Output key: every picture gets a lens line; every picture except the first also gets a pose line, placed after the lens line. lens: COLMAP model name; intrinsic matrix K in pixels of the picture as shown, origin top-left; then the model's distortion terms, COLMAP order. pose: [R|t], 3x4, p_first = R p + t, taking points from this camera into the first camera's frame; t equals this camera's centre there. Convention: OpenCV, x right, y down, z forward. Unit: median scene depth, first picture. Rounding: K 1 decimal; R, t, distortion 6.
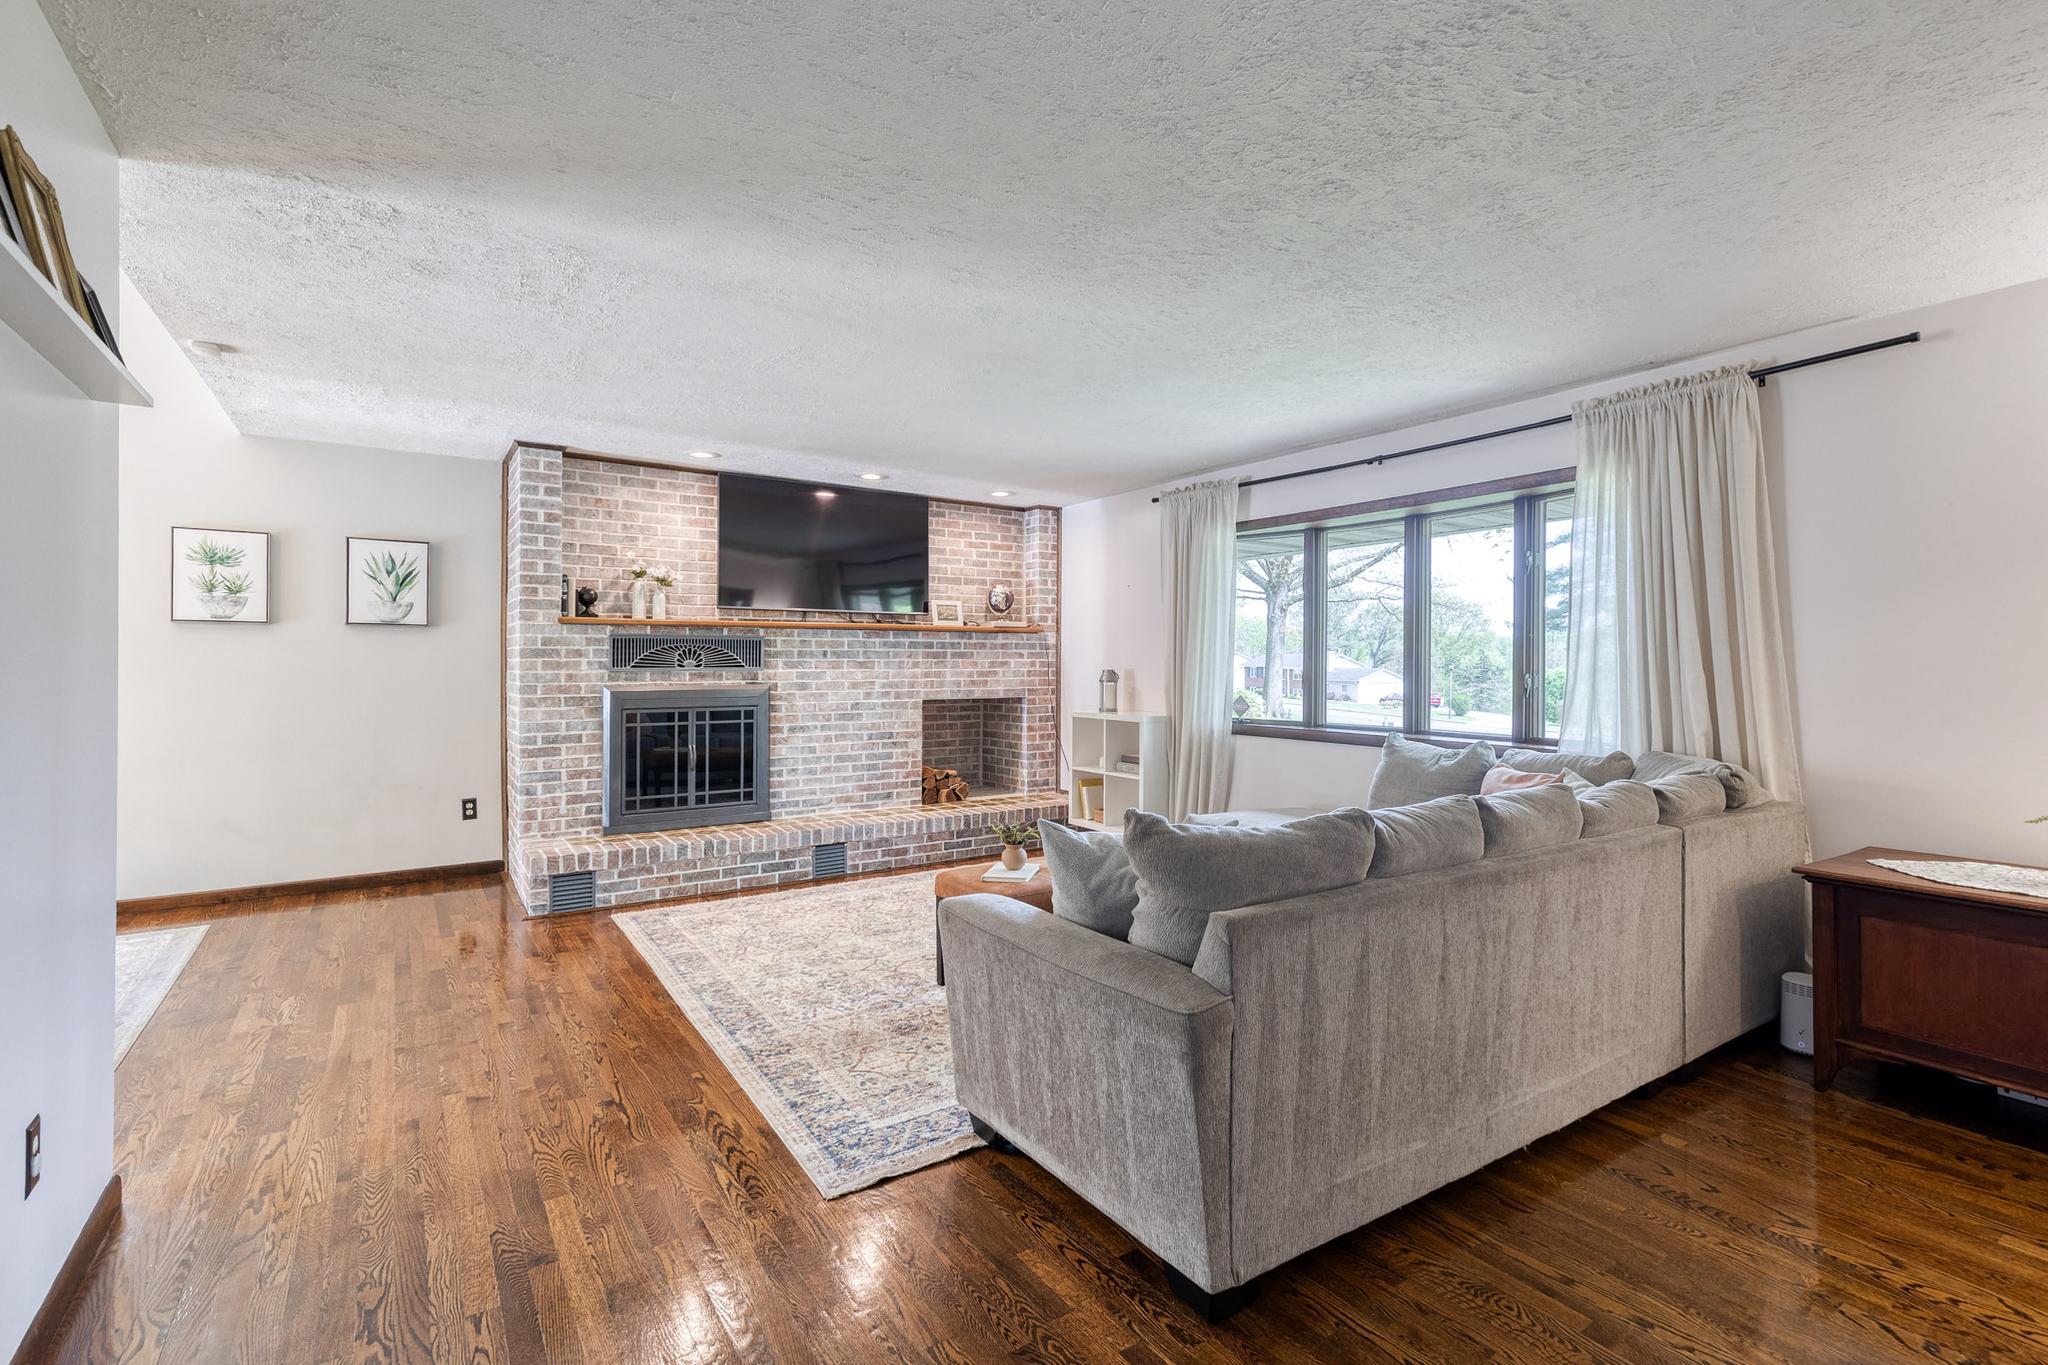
lens RADIAL K [[928.8, 0, 1041.3], [0, 928.8, 660.8], [0, 0, 1]] dist [0.007958, -0.000526]
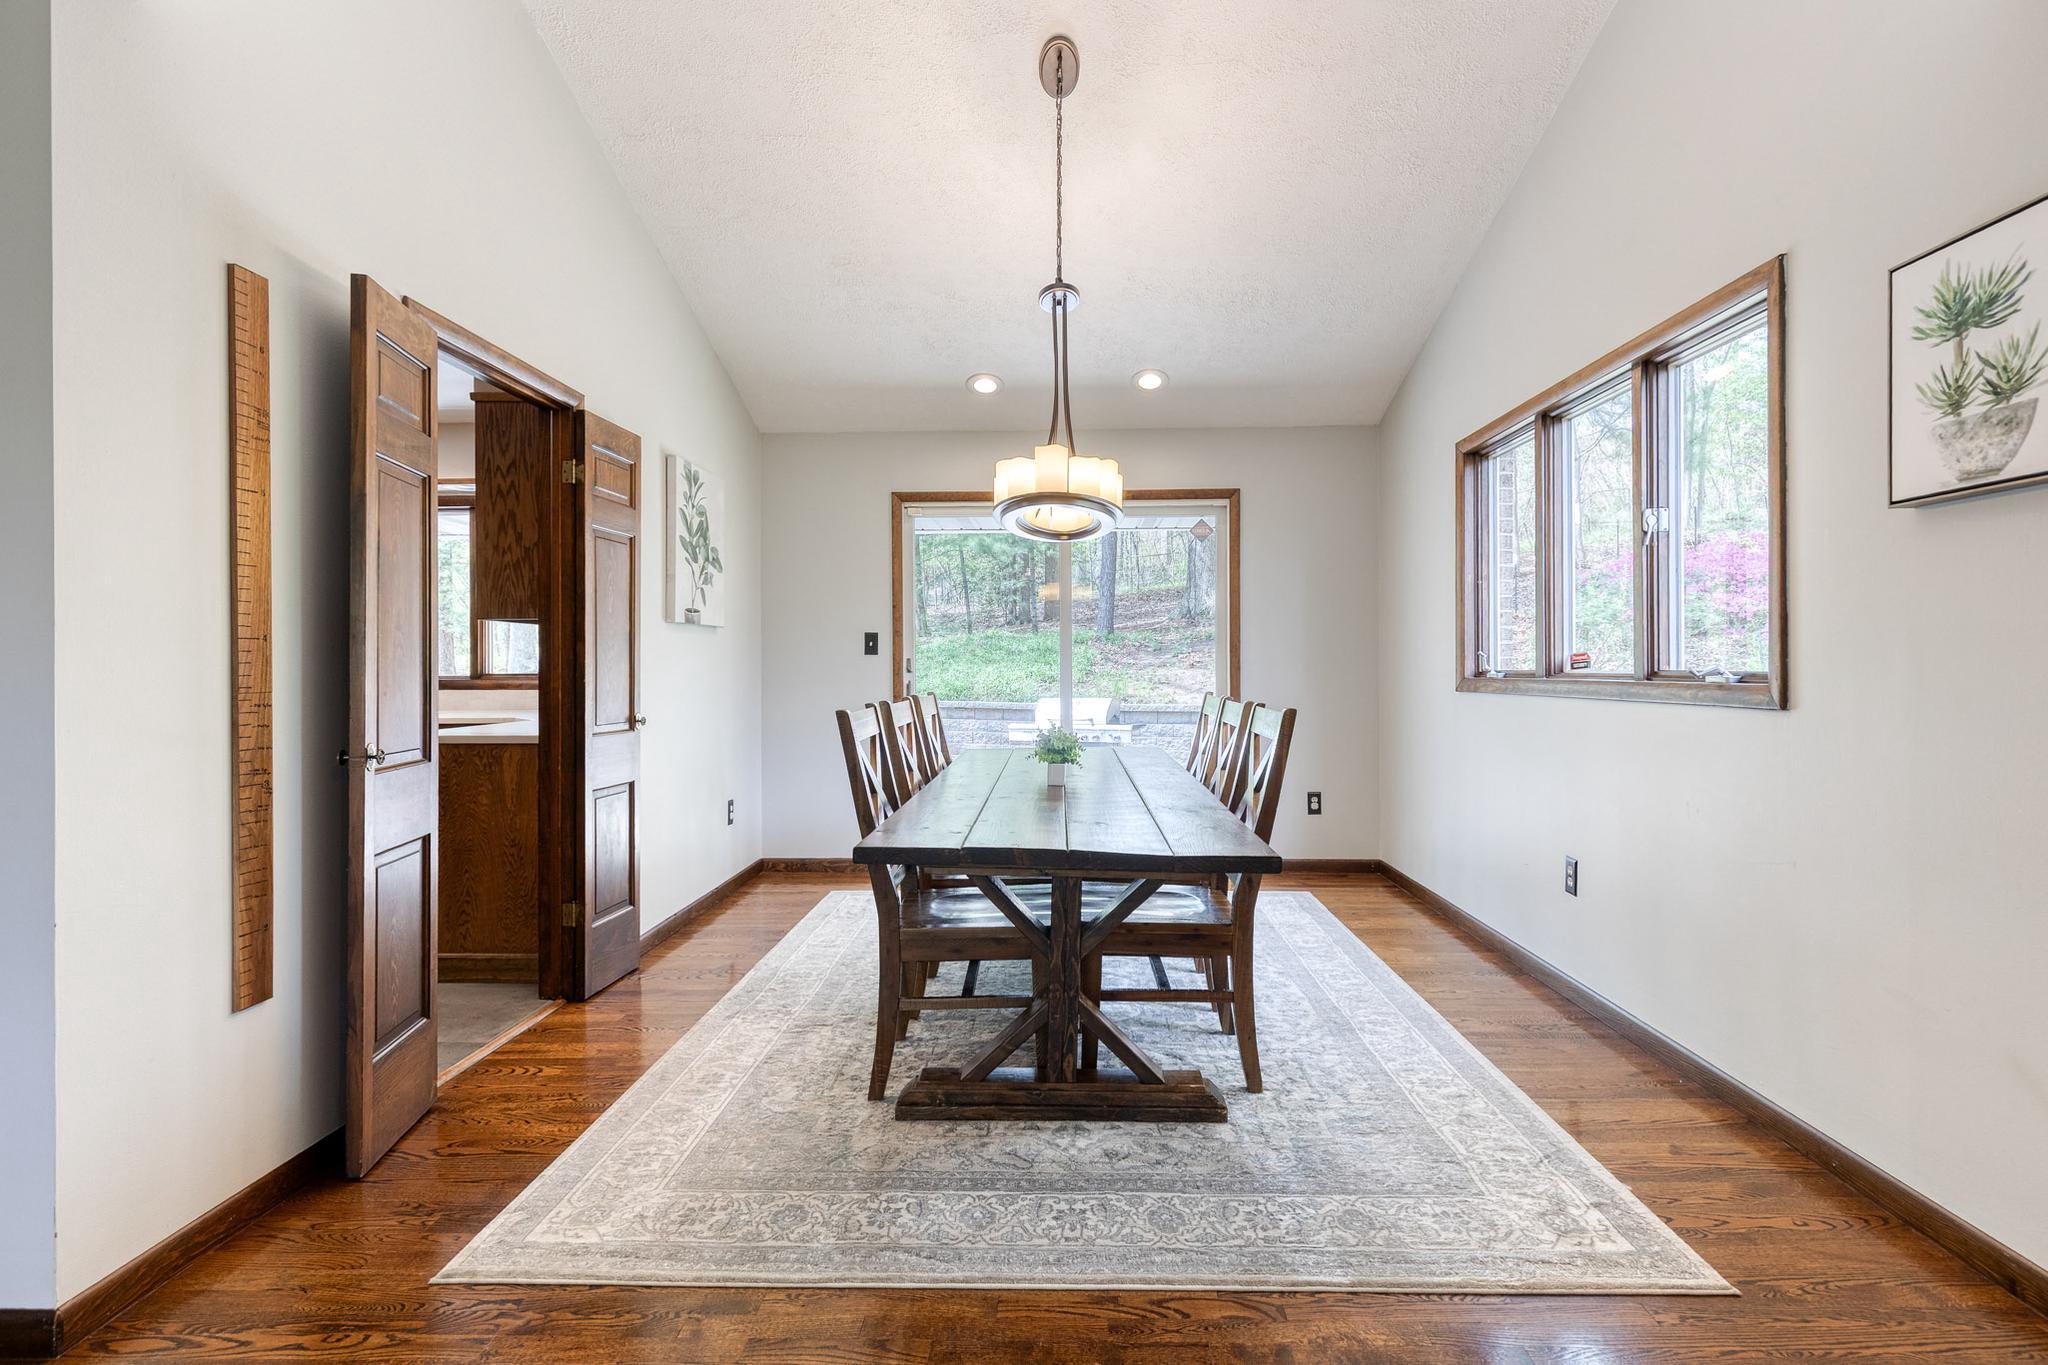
lens RADIAL K [[928.8, 0, 1049.5], [0, 928.8, 669.9], [0, 0, 1]] dist [0.007958, -0.000526]
pose [[-0.587814, 0.003311, -0.808990, -0.350590], [0.007608, 0.999970, -0.001436, 0.022169], [0.808961, -0.006999, -0.587821, 0.835508]]
